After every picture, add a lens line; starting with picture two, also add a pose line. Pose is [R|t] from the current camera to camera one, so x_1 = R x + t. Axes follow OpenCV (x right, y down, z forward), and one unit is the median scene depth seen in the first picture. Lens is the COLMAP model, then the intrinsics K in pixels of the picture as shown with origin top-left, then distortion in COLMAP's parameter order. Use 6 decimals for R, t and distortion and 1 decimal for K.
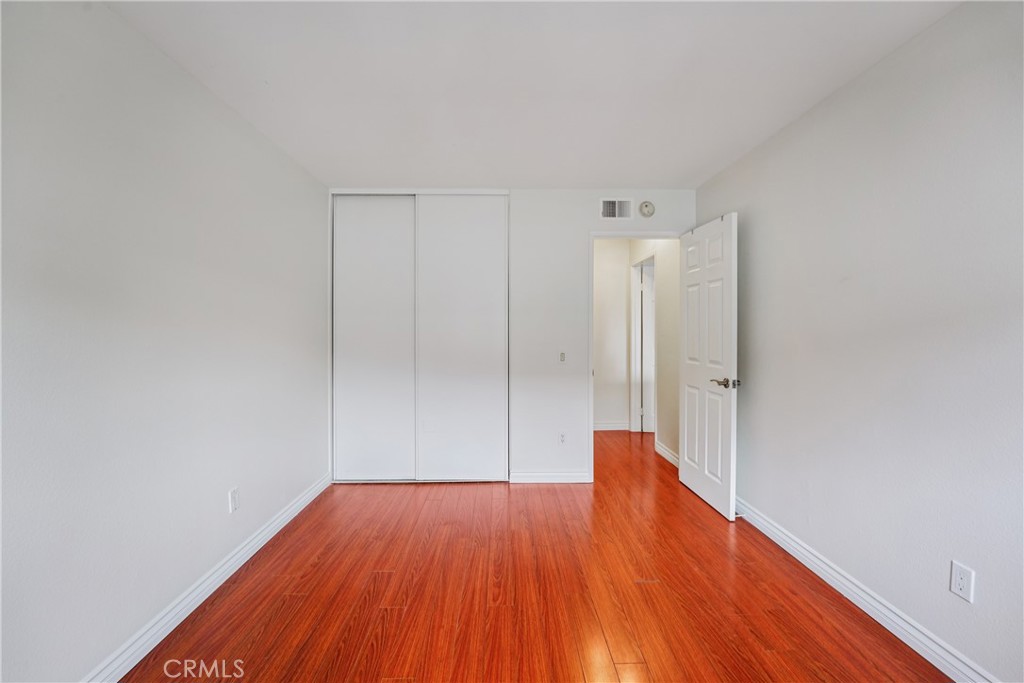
lens RADIAL K [[425.3, 0, 509.1], [0, 425.3, 343.1], [0, 0, 1]] dist [-0.002613, -0.000207]
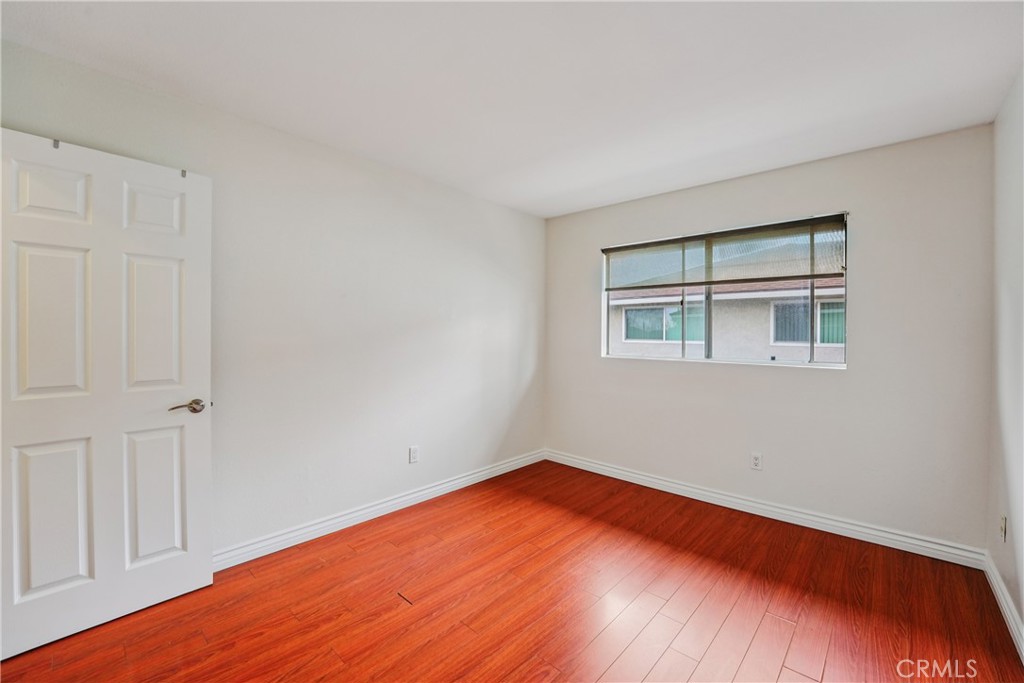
lens RADIAL K [[425.3, 0, 508.4], [0, 425.3, 335.9], [0, 0, 1]] dist [-0.002613, -0.000207]
pose [[-0.726584, -0.009267, 0.687015, -0.467773], [0.005040, 0.999810, 0.018817, -0.045289], [-0.687059, 0.017135, -0.726399, 1.438389]]
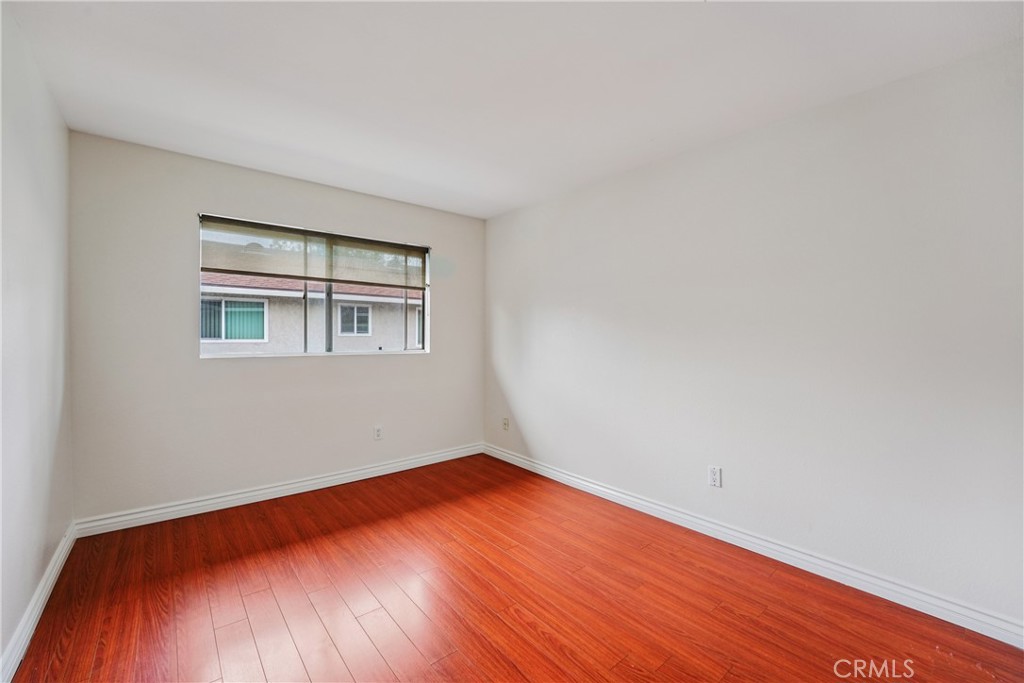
lens RADIAL K [[425.3, 0, 508.4], [0, 425.3, 337.3], [0, 0, 1]] dist [-0.002613, -0.000207]
pose [[-0.789084, 0.001573, -0.614284, 0.504891], [-0.013006, 0.999730, 0.019267, -0.027405], [0.614148, 0.023192, -0.788850, 1.531182]]
